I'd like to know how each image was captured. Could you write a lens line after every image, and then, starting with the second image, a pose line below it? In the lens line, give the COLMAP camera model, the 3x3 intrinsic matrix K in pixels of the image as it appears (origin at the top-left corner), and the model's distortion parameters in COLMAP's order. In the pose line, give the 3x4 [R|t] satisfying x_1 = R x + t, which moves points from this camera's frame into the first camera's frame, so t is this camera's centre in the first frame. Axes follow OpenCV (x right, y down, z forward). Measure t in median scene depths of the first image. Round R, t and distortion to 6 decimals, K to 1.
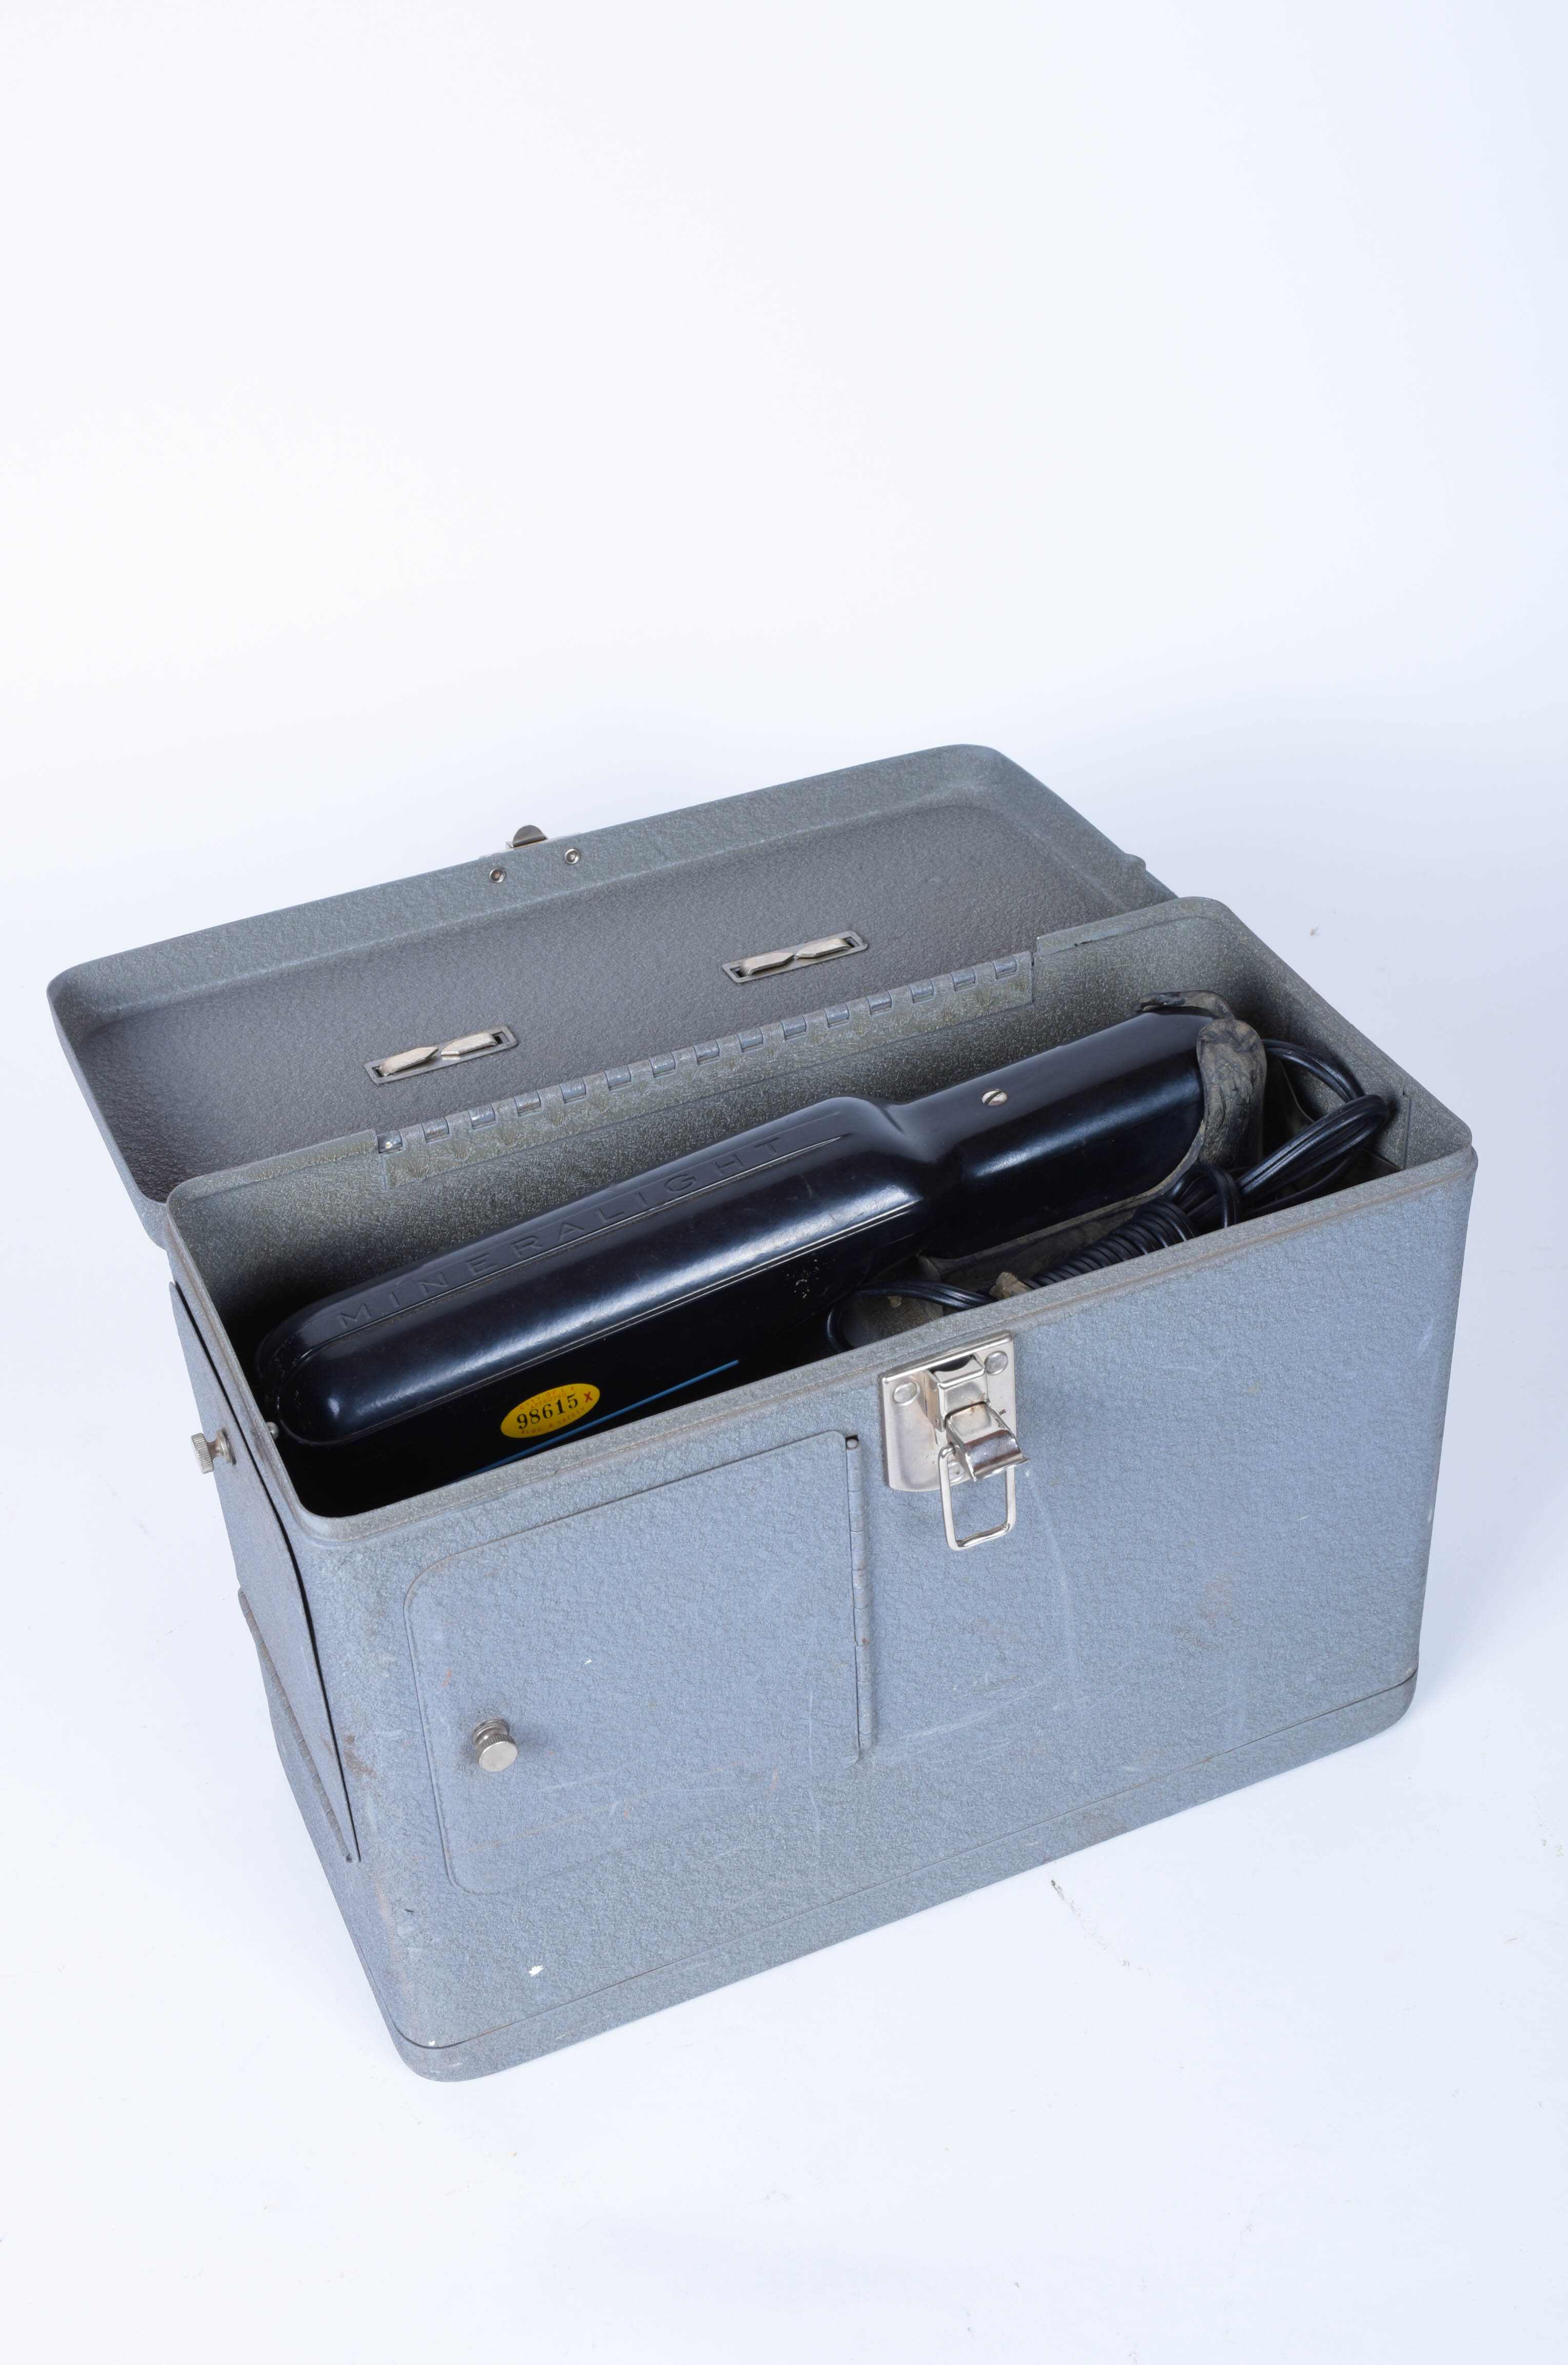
lens RADIAL K [[2967.1, 0, 775.4], [0, 2967.1, 1174.8], [0, 0, 1]] dist [-0.018785, 0.000000]
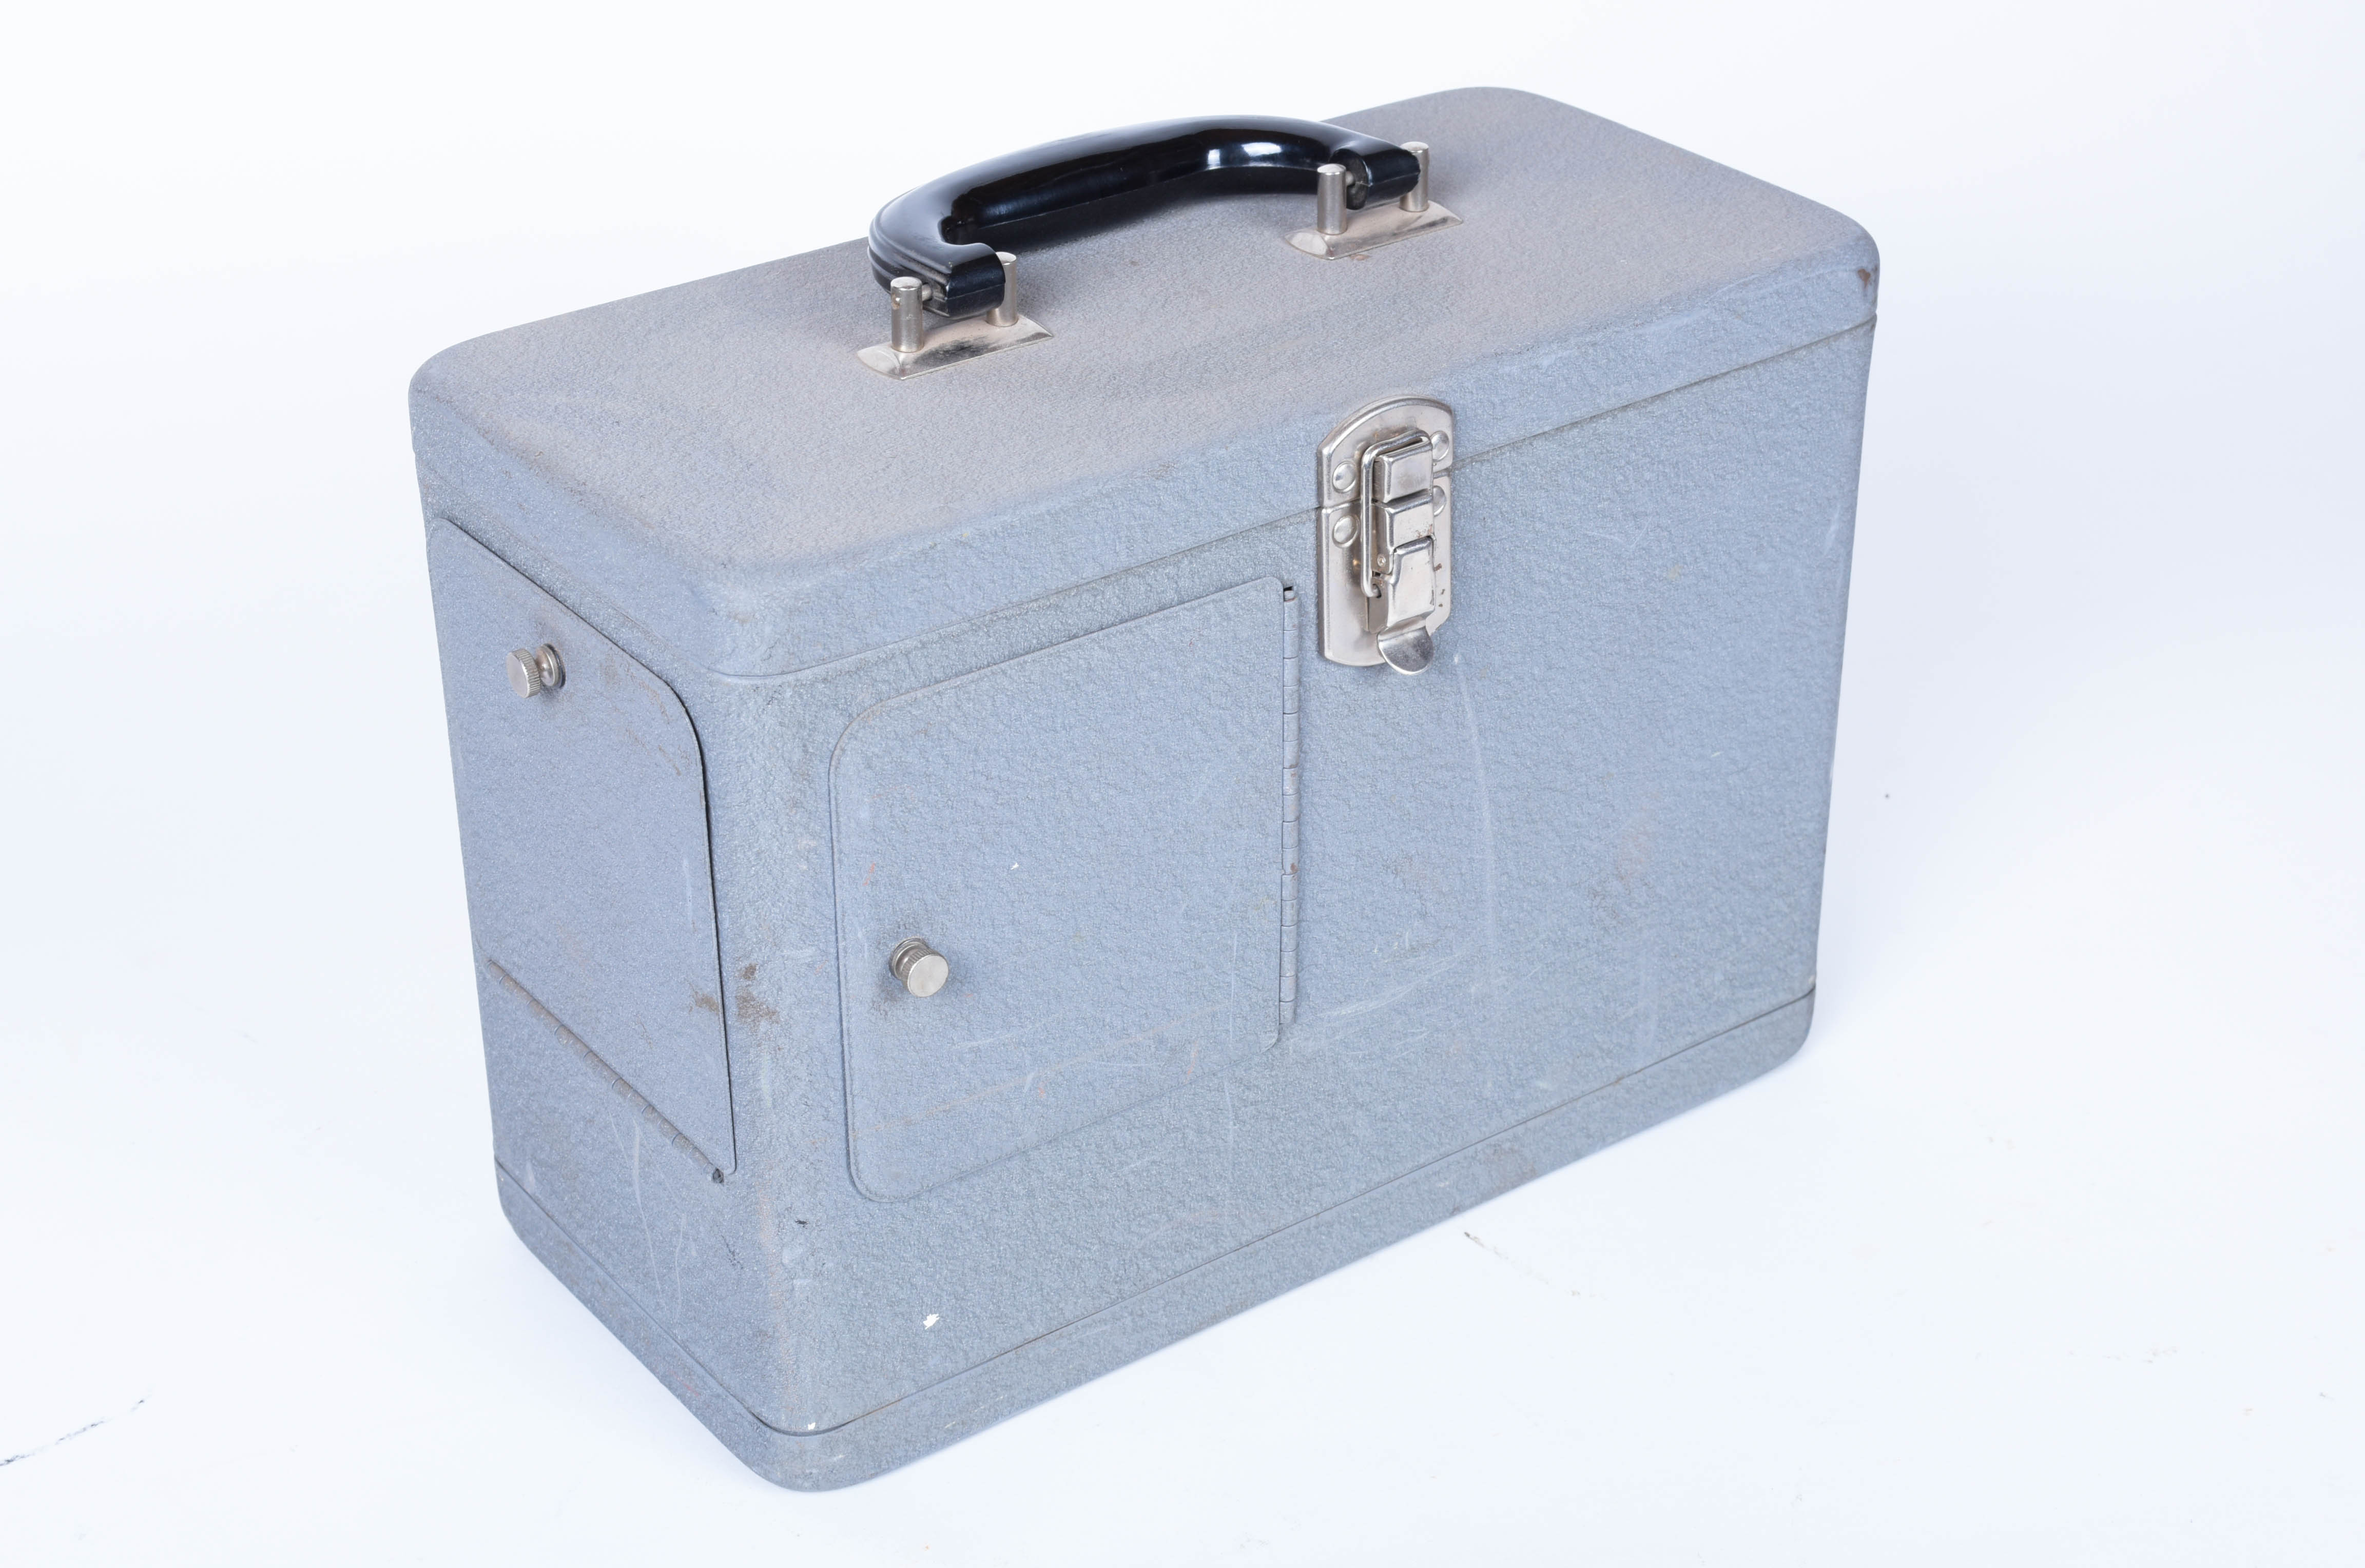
lens RADIAL K [[3718.7, 0, 1174.2], [0, 3718.7, 783.9], [0, 0, 1]] dist [-0.019748, 0.000000]
pose [[0.973601, -0.068955, 0.217590, -0.227690], [0.100593, 0.985333, -0.137842, 0.267155], [-0.204894, 0.156091, 0.966258, -0.042735]]
